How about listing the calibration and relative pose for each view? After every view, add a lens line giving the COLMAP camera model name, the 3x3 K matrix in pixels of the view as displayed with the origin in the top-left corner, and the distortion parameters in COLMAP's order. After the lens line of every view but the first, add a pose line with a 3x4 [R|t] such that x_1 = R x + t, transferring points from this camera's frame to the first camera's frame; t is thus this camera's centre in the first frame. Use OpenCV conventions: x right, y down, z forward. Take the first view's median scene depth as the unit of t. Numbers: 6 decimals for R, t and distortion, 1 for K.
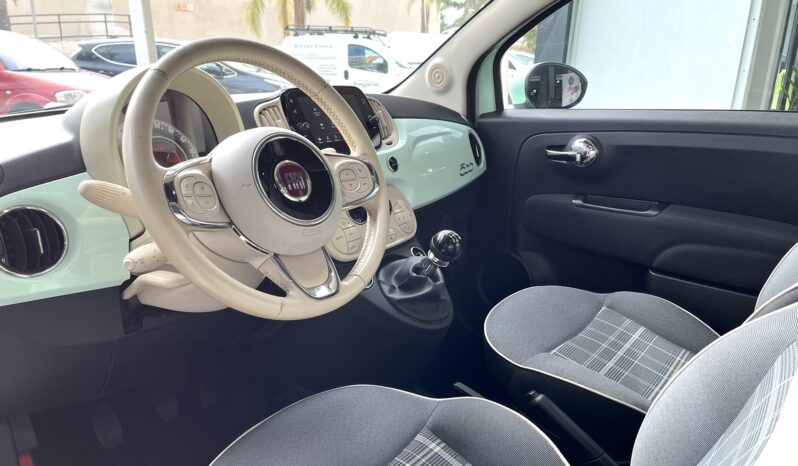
lens RADIAL K [[611.3, 0, 401.9], [0, 611.3, 238.7], [0, 0, 1]] dist [0.052679, -0.083738]
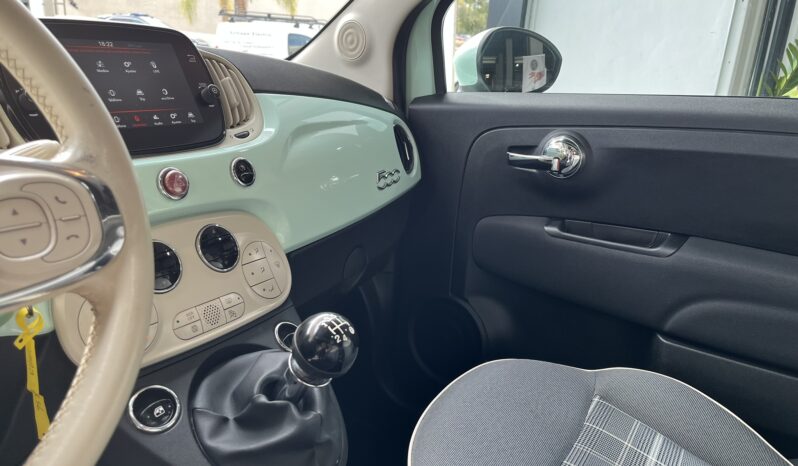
lens RADIAL K [[611.3, 0, 404.1], [0, 611.3, 238.4], [0, 0, 1]] dist [0.052679, -0.083738]
pose [[0.995800, 0.008026, 0.091207, 0.065278], [-0.008500, 0.999952, 0.004811, -0.055714], [-0.091164, -0.005566, 0.995820, 0.361842]]
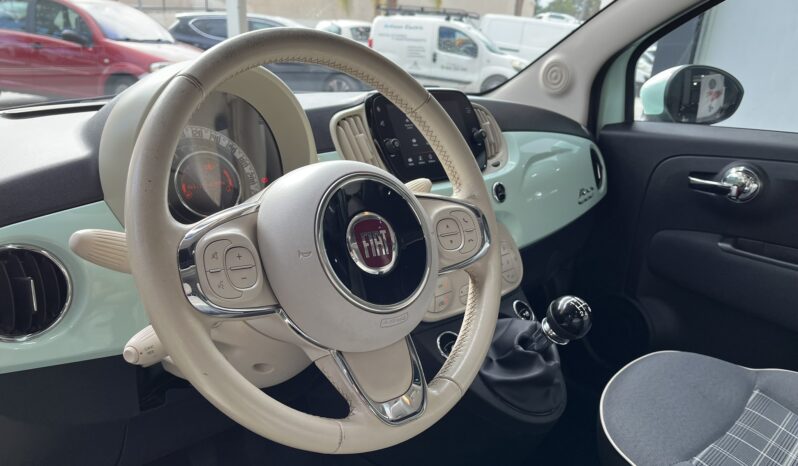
lens RADIAL K [[611.3, 0, 394.3], [0, 611.3, 236.3], [0, 0, 1]] dist [0.052679, -0.083738]
pose [[0.988124, 0.082727, -0.129491, -0.034392], [-0.079626, 0.996404, 0.028954, -0.065189], [0.131420, -0.018300, 0.991158, 0.171177]]
